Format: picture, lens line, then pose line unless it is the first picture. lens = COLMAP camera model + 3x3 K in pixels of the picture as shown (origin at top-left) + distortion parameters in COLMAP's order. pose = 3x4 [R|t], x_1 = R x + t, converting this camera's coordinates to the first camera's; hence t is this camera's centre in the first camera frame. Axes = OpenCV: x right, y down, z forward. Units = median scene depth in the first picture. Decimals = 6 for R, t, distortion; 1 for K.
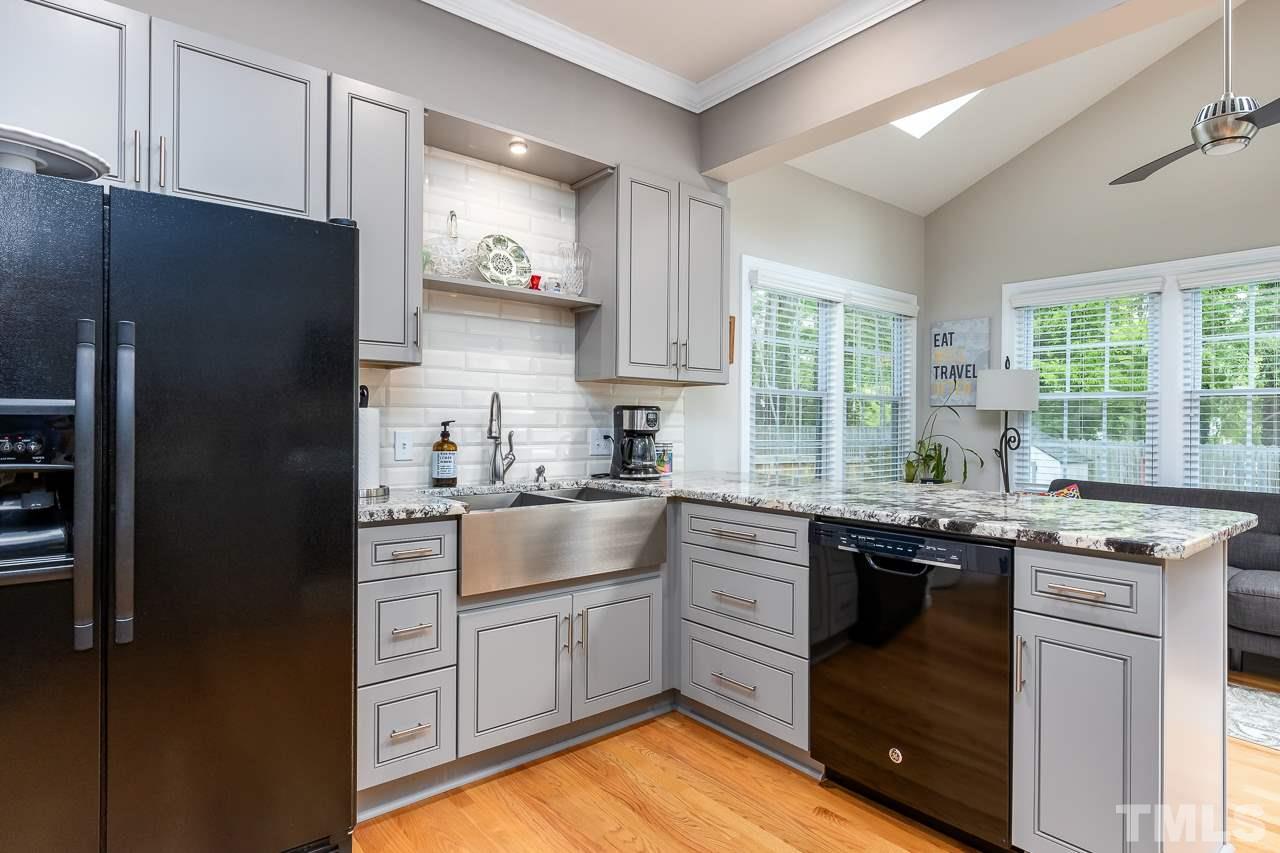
lens RADIAL K [[677.8, 0, 641.8], [0, 677.8, 420.9], [0, 0, 1]] dist [-0.002517, -0.001535]
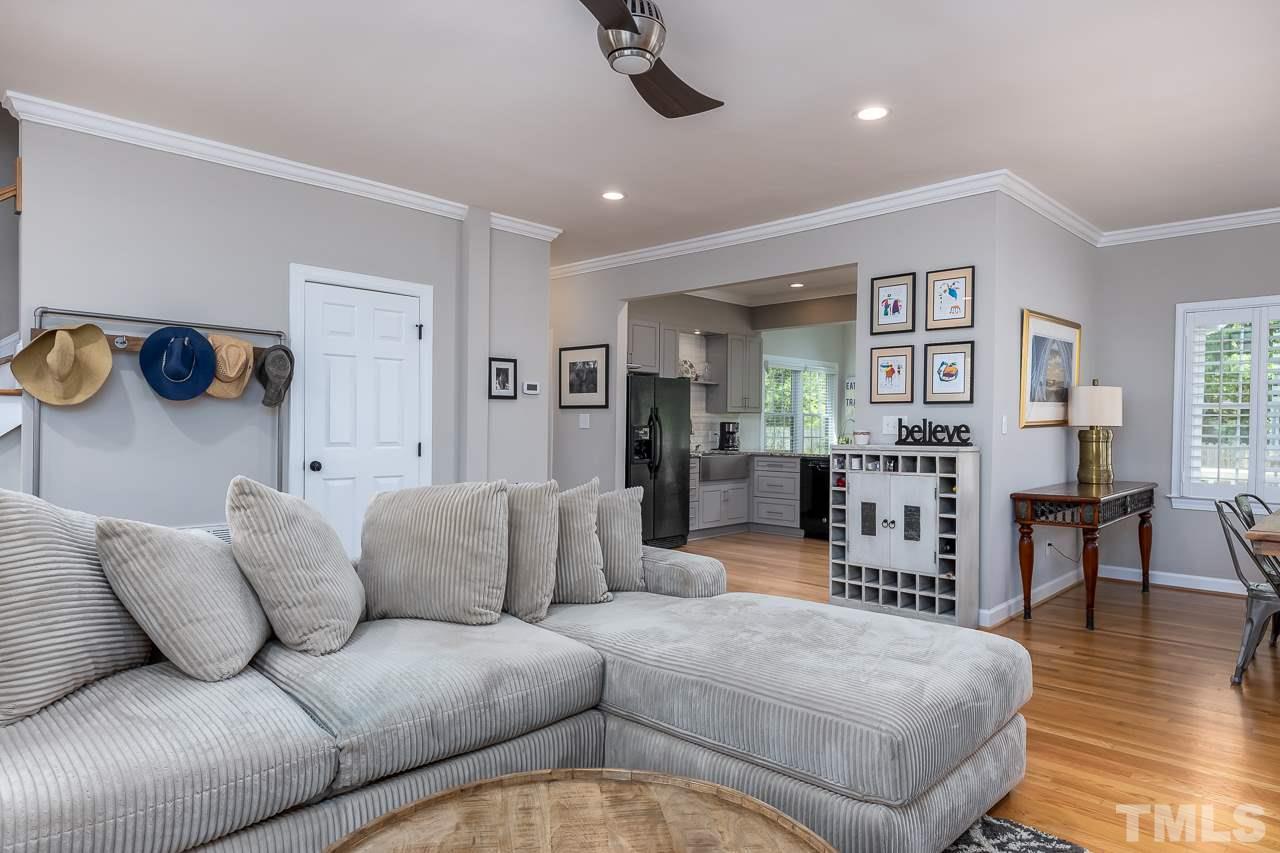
lens RADIAL K [[766.9, 0, 641.7], [0, 766.9, 427.9], [0, 0, 1]] dist [0.002364, -0.000168]
pose [[0.993658, 0.000783, 0.112444, -0.783129], [-0.001819, 0.999957, 0.009104, -0.030479], [-0.112432, -0.009251, 0.993616, -2.189953]]
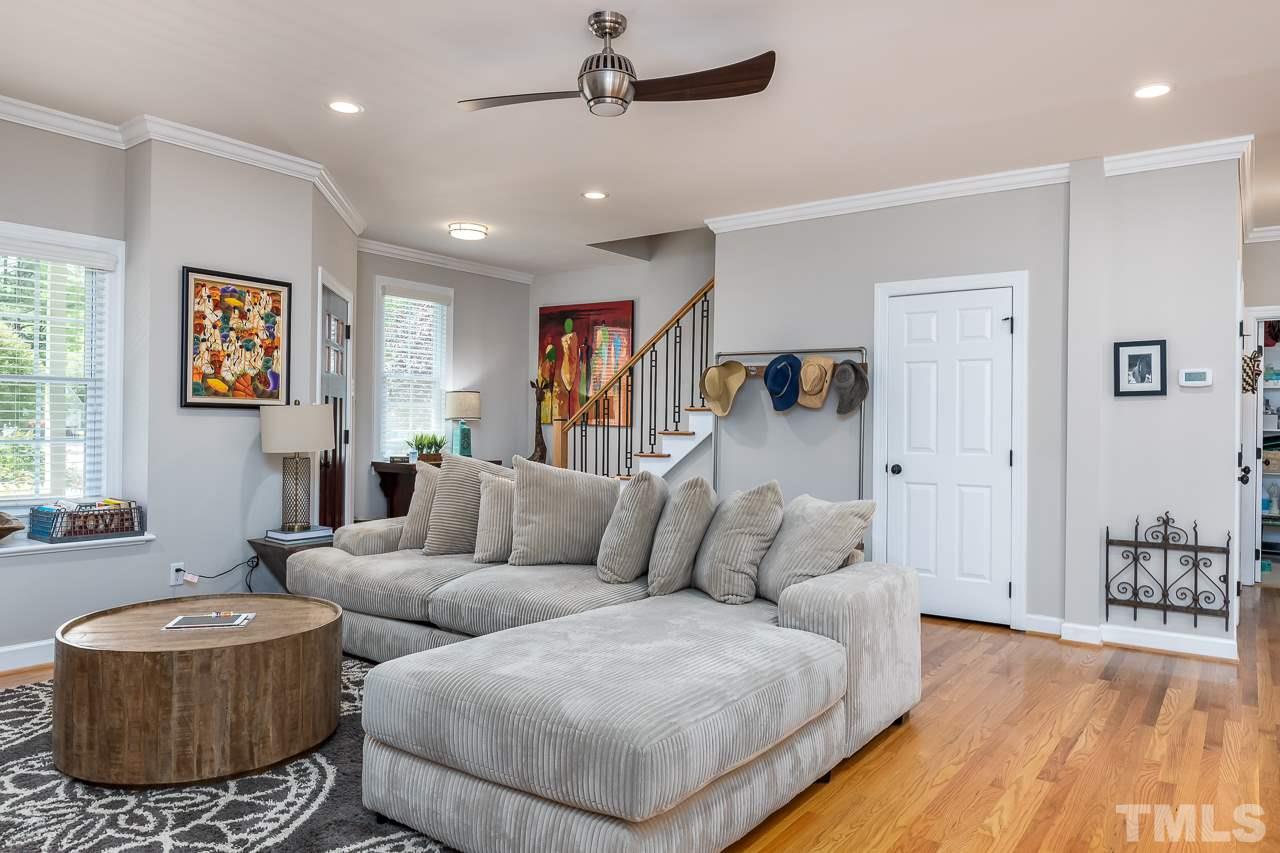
lens RADIAL K [[846.8, 0, 636.8], [0, 846.8, 420.6], [0, 0, 1]] dist [-0.001106, -0.002438]
pose [[0.253827, -0.011538, -0.967181, 0.501141], [0.000316, 0.999930, -0.011846, -0.018551], [0.967250, 0.002701, 0.253813, -1.494790]]
